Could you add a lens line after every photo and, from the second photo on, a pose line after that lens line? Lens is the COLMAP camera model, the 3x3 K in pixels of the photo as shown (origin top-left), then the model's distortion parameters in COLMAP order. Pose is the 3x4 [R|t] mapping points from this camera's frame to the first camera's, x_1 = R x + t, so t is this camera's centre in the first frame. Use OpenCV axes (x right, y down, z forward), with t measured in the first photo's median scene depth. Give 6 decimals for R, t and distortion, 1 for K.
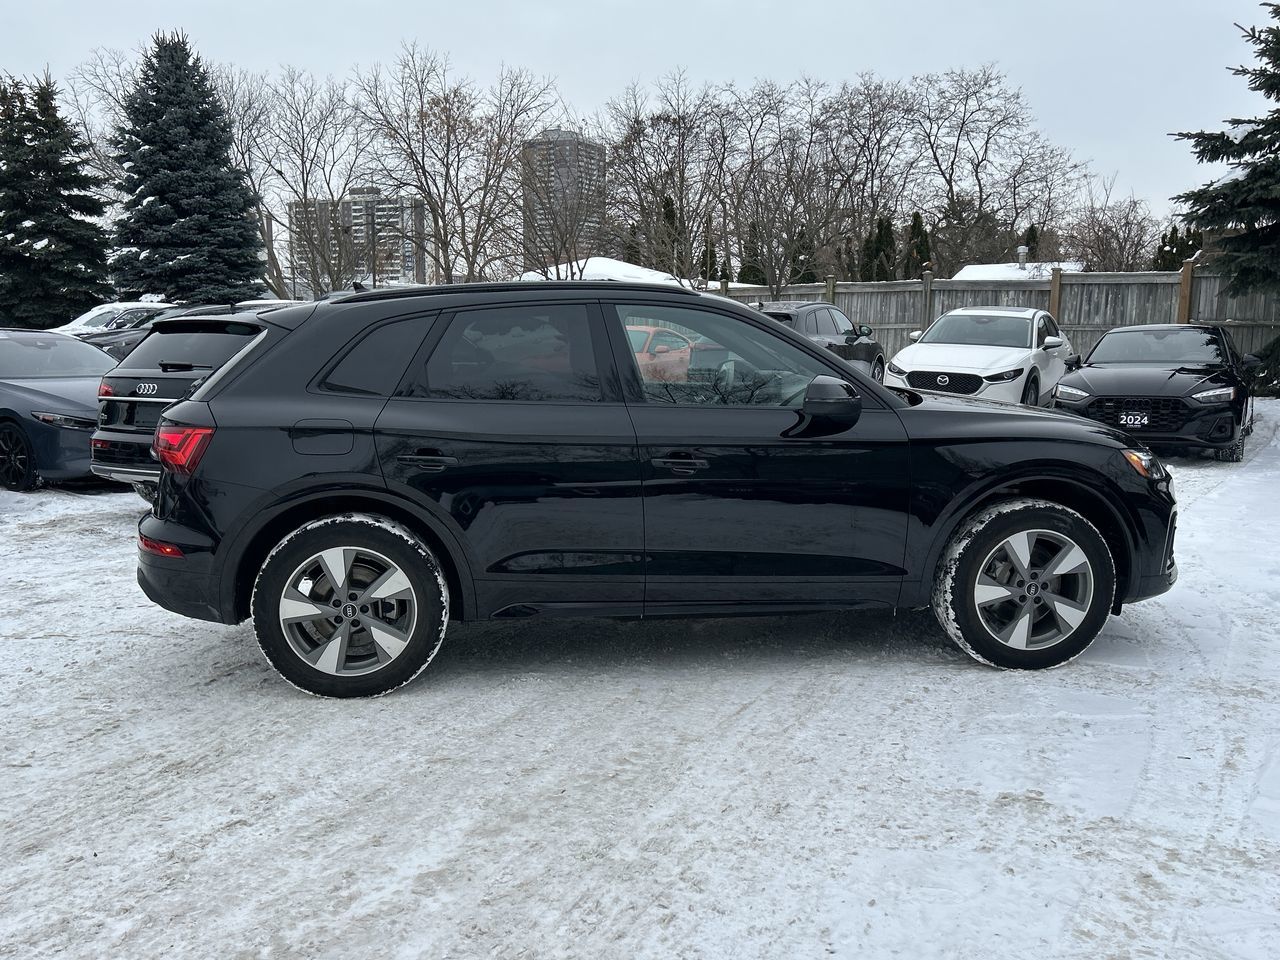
lens RADIAL K [[1116.6, 0, 635.8], [0, 1116.6, 499.0], [0, 0, 1]] dist [0.047940, -0.039879]
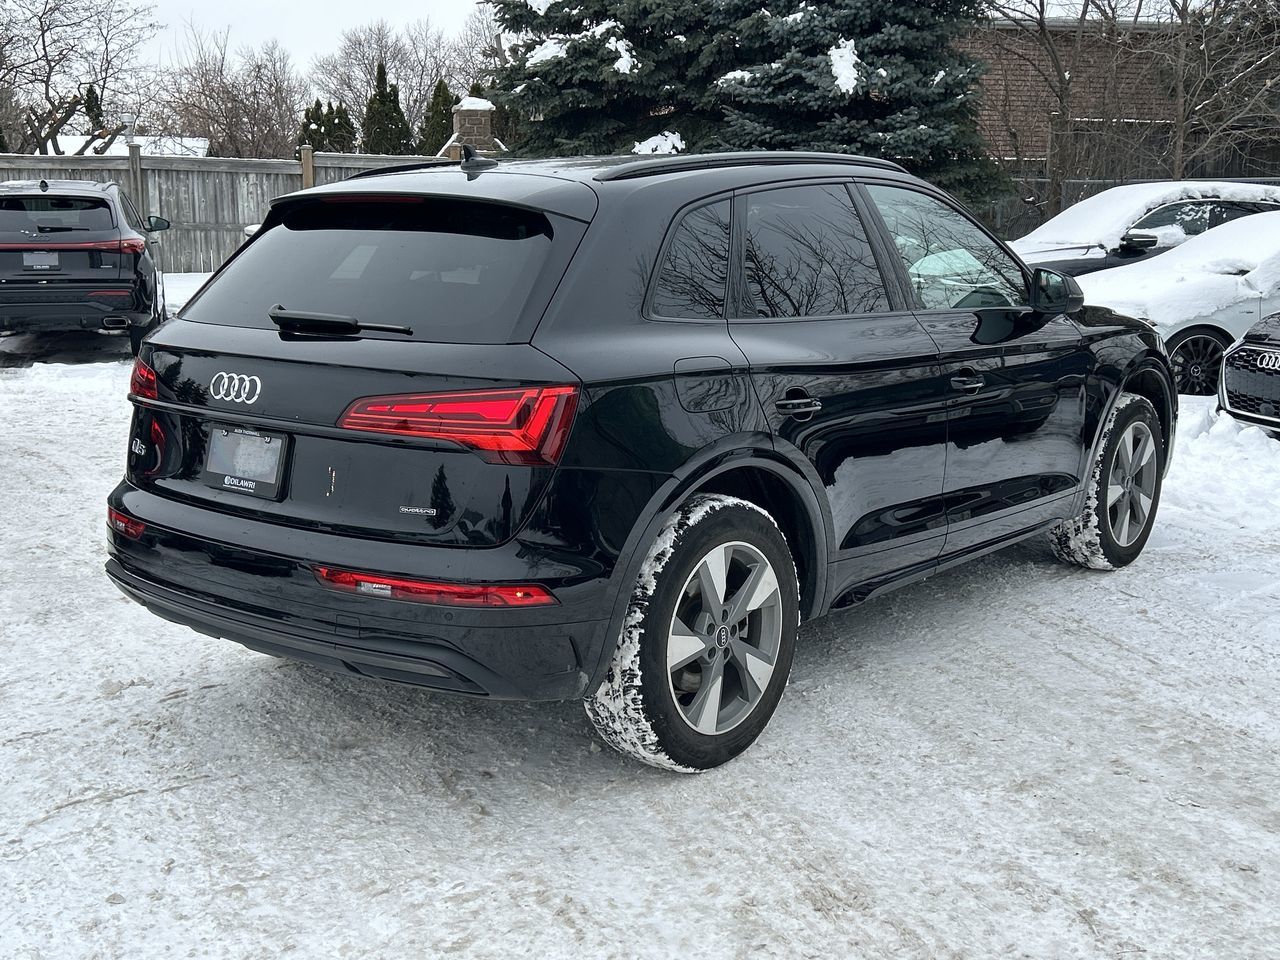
lens RADIAL K [[1446.7, 0, 643.9], [0, 1446.7, 484.4], [0, 0, 1]] dist [0.054758, 0.000000]
pose [[0.715864, -0.127730, 0.686458, -0.250467], [0.109345, 0.991503, 0.070461, -0.016803], [-0.689625, 0.024620, 0.723748, 0.112334]]
